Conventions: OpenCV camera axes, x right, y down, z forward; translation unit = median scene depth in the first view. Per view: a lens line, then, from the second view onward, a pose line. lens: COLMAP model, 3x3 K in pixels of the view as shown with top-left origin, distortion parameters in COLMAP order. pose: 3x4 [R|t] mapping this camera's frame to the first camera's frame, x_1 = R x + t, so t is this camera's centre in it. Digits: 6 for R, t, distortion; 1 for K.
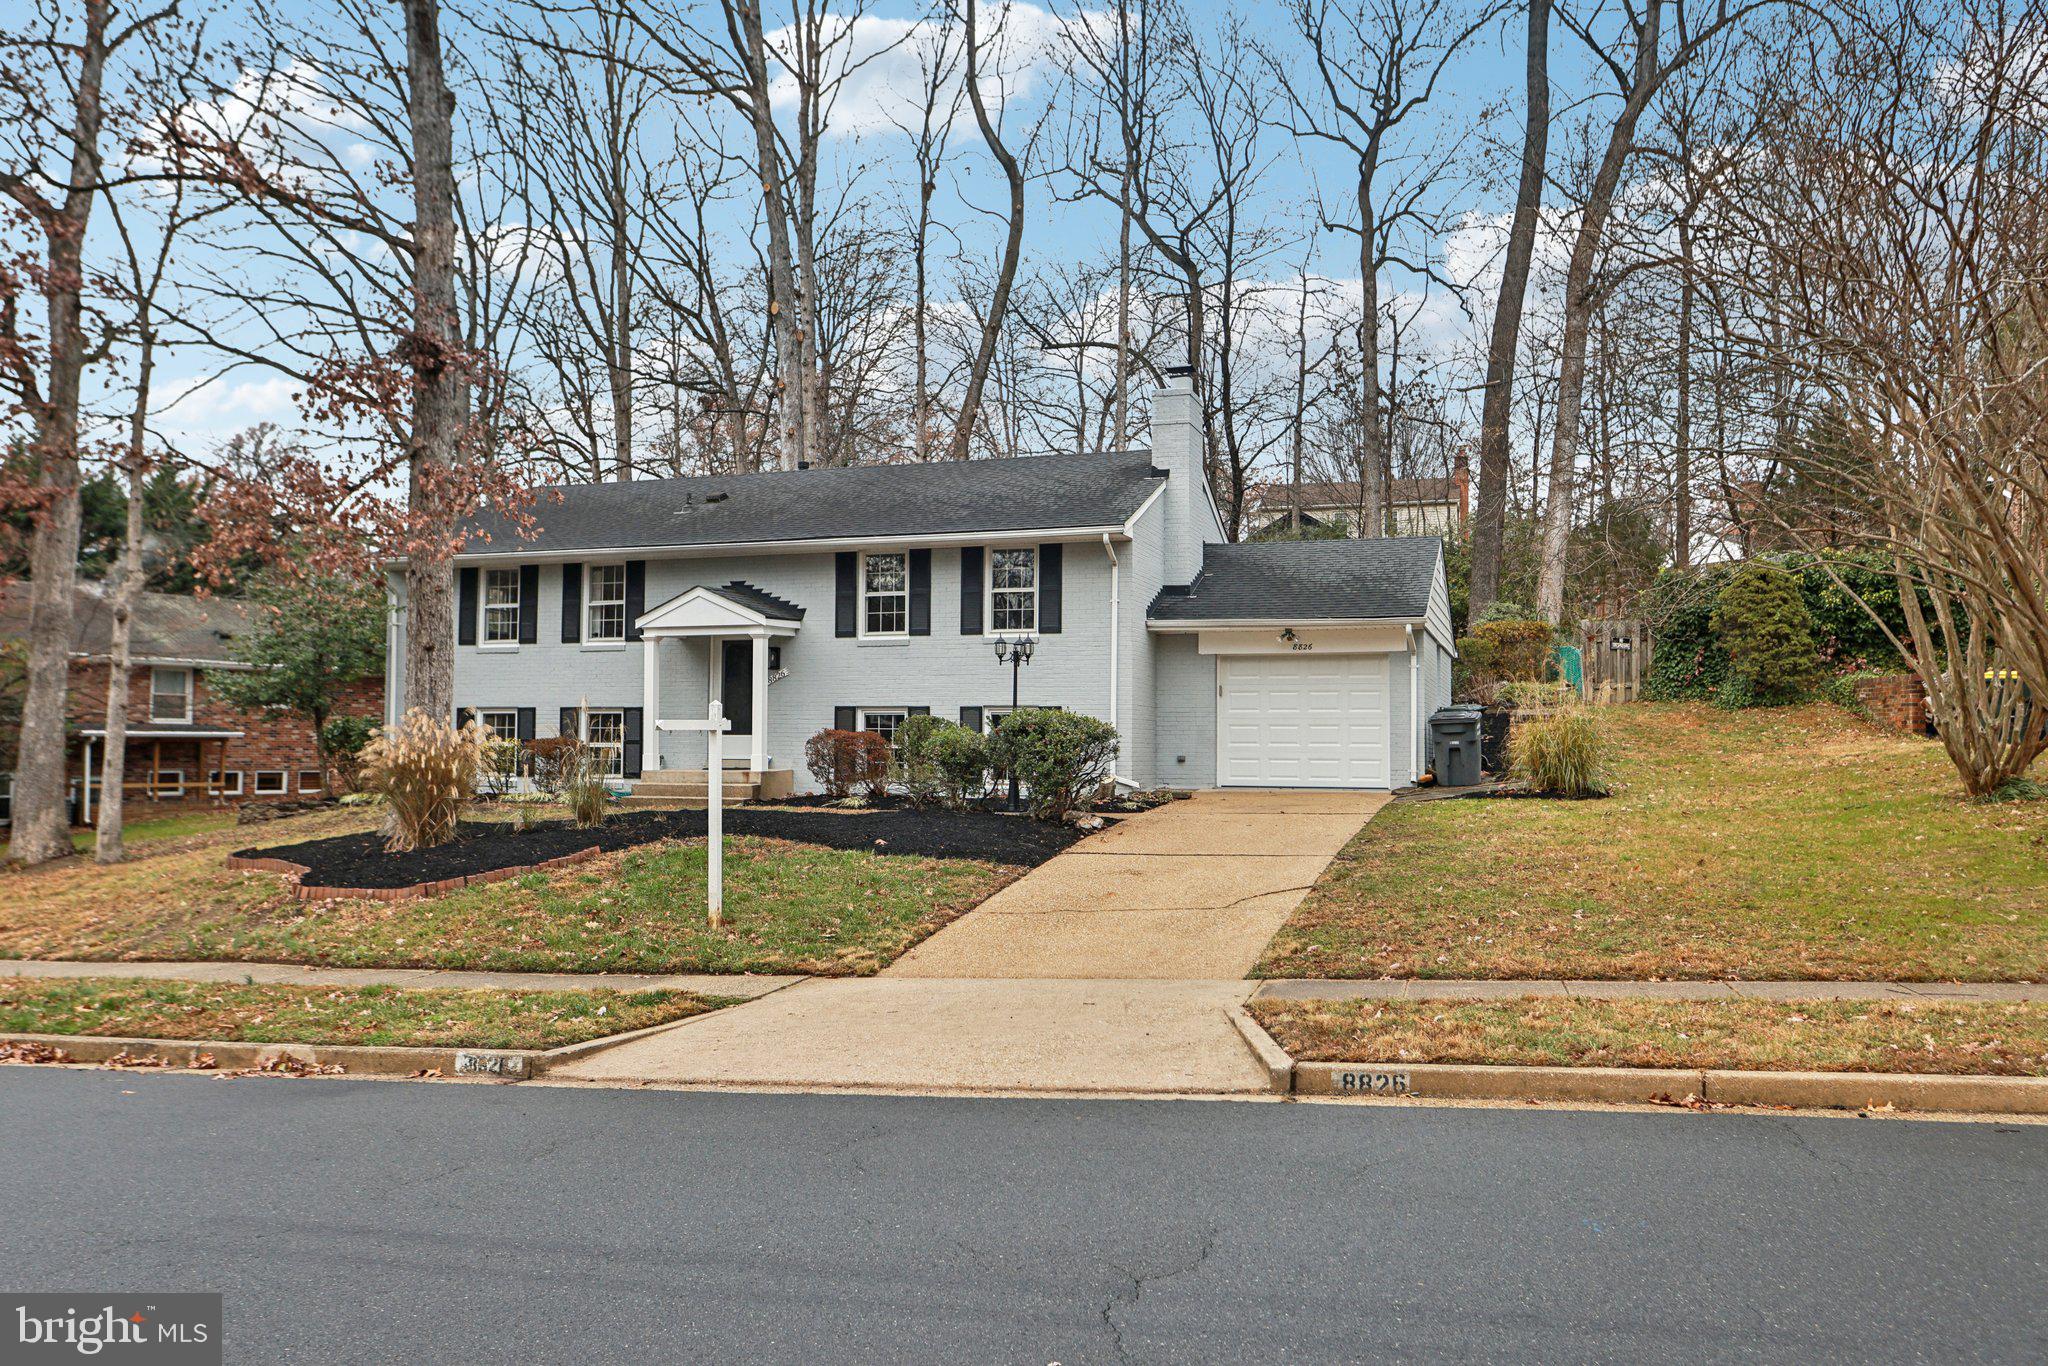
lens RADIAL K [[1541.2, 0, 974.4], [0, 1541.2, 687.5], [0, 0, 1]] dist [-0.034201, 0.078674]
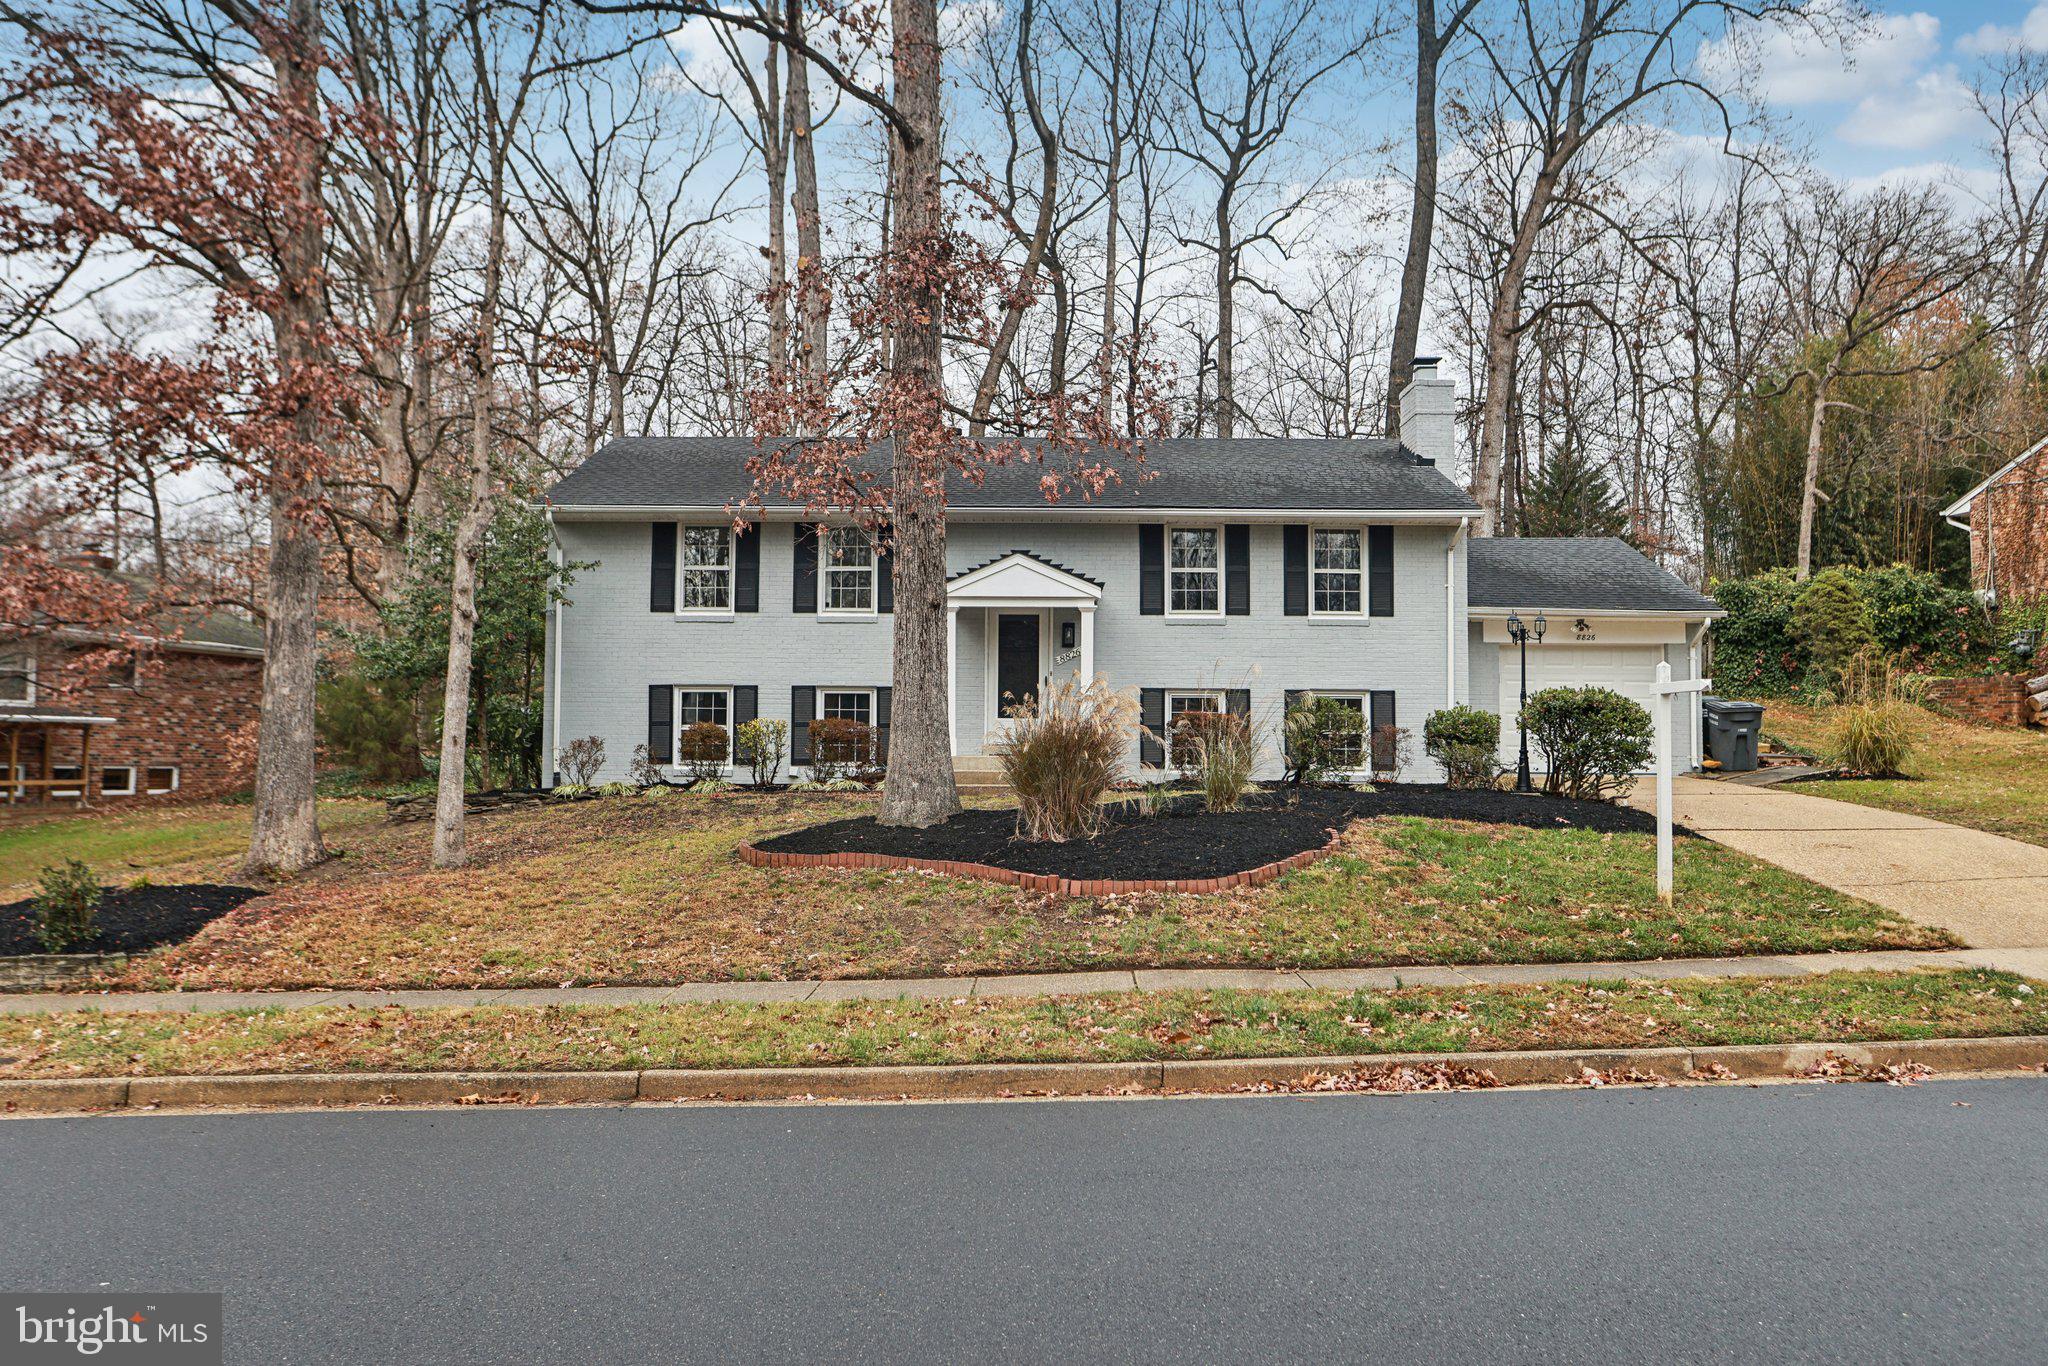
lens RADIAL K [[1541.2, 0, 974.4], [0, 1541.2, 687.5], [0, 0, 1]] dist [-0.034201, 0.078674]
pose [[0.949561, 0.016992, 0.313123, -0.477585], [-0.015108, 0.999850, -0.008444, 0.021247], [-0.313220, 0.003287, 0.949675, 0.143356]]
